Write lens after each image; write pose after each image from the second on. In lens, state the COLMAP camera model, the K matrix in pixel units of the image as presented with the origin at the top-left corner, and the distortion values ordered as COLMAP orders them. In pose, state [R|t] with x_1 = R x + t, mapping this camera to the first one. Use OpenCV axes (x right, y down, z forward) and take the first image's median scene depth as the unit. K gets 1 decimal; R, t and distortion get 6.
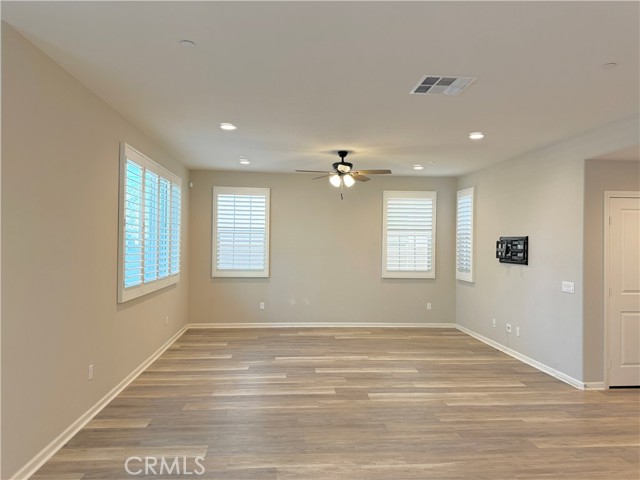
lens RADIAL K [[450.4, 0, 320.0], [0, 450.4, 240.0], [0, 0, 1]] dist [-0.000283, -0.002974]
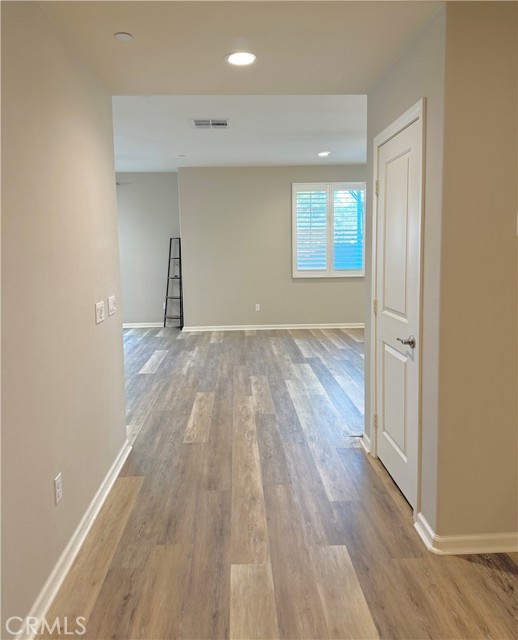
lens RADIAL K [[482.0, 0, 259.0], [0, 482.0, 320.0], [0, 0, 1]] dist [0.294156, 0.000124]
pose [[-0.047700, 0.135056, -0.989689, 1.493601], [0.034970, 0.990435, 0.133472, 0.046419], [0.998249, -0.028243, -0.051967, 1.000941]]
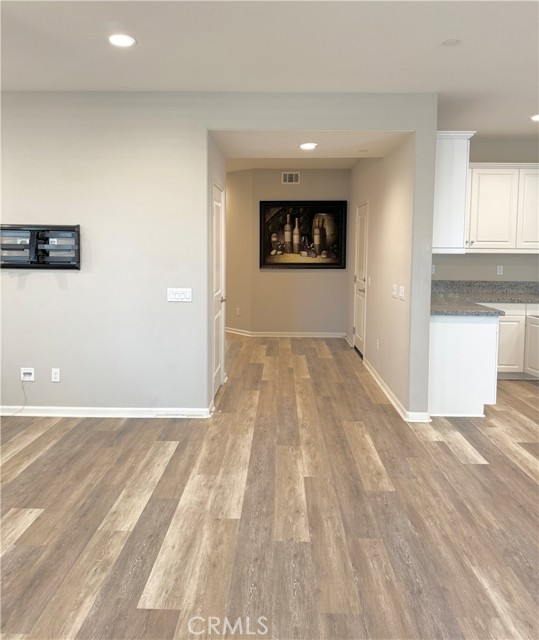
lens RADIAL K [[501.9, 0, 269.5], [0, 501.9, 320.0], [0, 0, 1]] dist [0.004669, -0.009854]
pose [[0.118637, -0.161601, 0.979699, -0.305663], [-0.015382, 0.986250, 0.164545, 0.005995], [-0.992819, -0.034591, 0.114520, 0.894909]]
